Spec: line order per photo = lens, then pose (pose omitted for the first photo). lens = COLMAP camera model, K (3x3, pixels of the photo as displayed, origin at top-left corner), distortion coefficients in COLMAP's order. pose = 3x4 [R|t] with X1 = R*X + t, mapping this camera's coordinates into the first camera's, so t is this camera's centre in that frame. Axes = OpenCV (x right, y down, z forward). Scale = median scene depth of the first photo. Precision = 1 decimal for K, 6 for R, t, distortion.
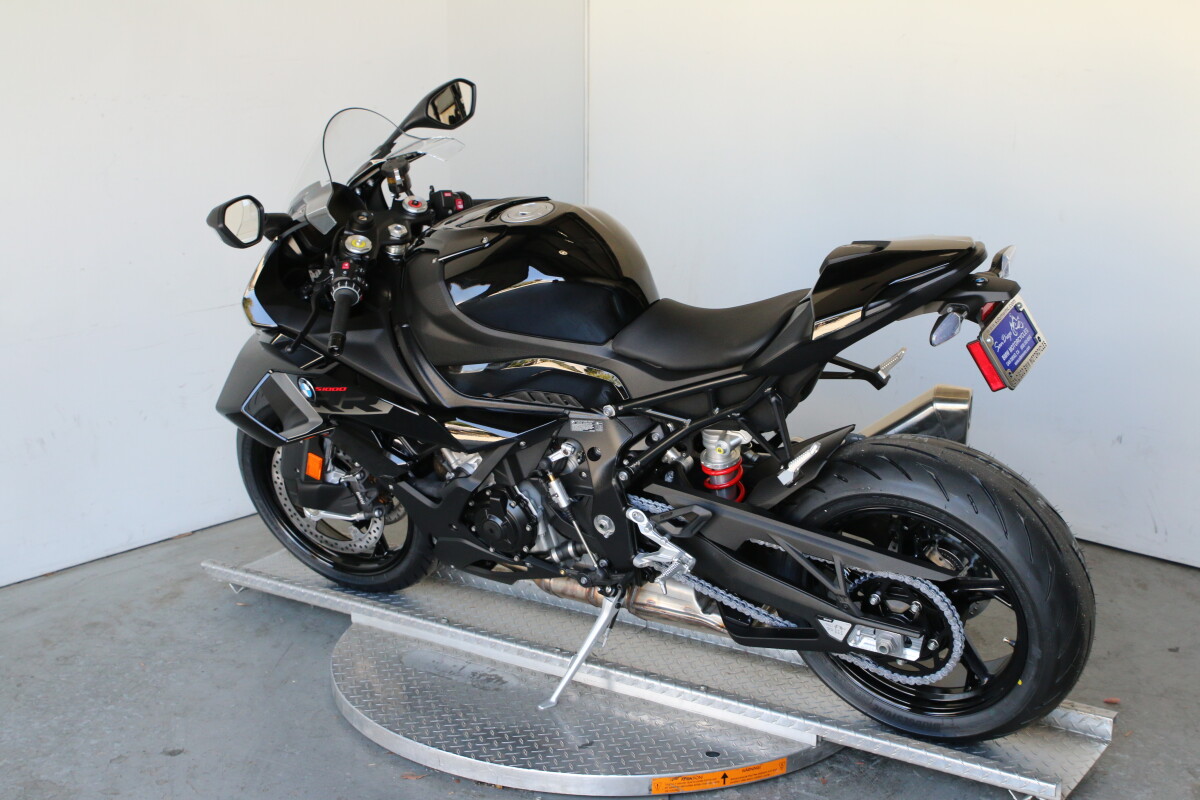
lens RADIAL K [[1843.7, 0, 600.0], [0, 1843.7, 400.0], [0, 0, 1]] dist [-0.013937, 0.070947]
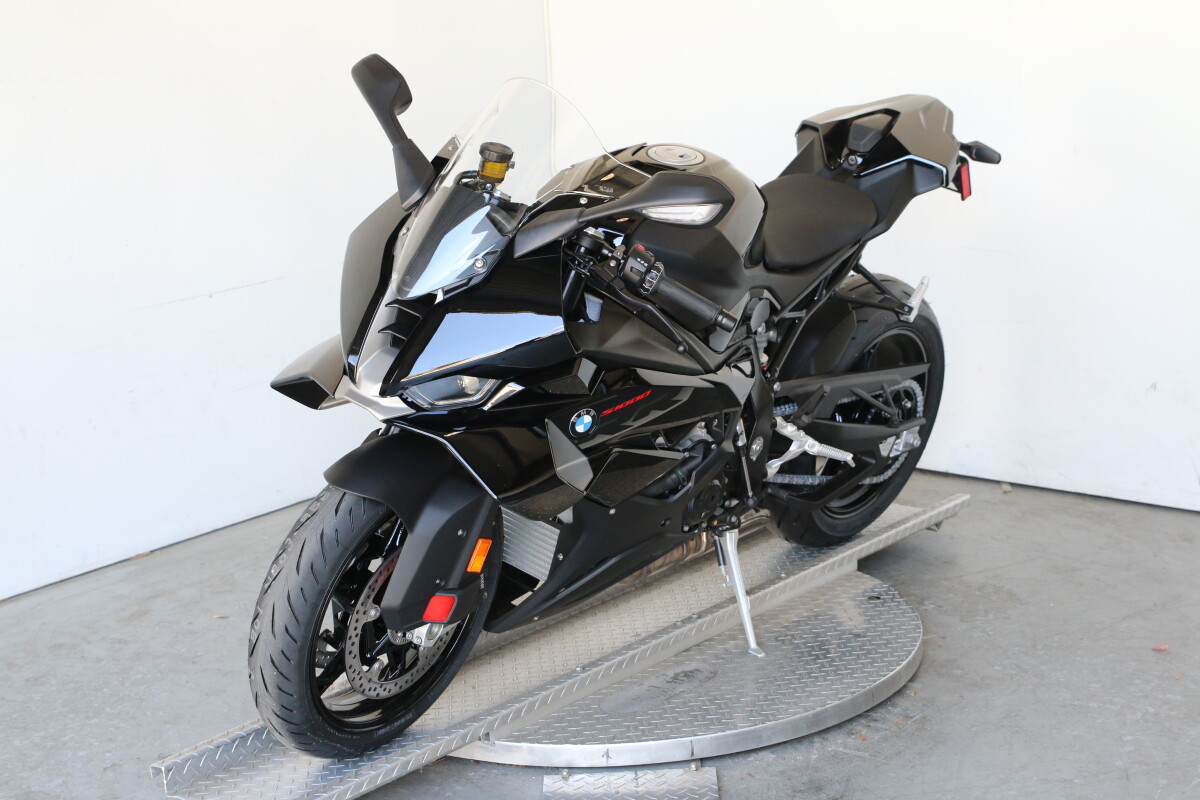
lens RADIAL K [[2257.3, 0, 600.0], [0, 2257.3, 400.0], [0, 0, 1]] dist [0.033437, 0.229694]
pose [[0.997860, -0.059867, 0.026306, -0.029390], [0.060630, 0.997733, -0.029218, 0.051270], [-0.024497, 0.030750, 0.999227, -0.147152]]
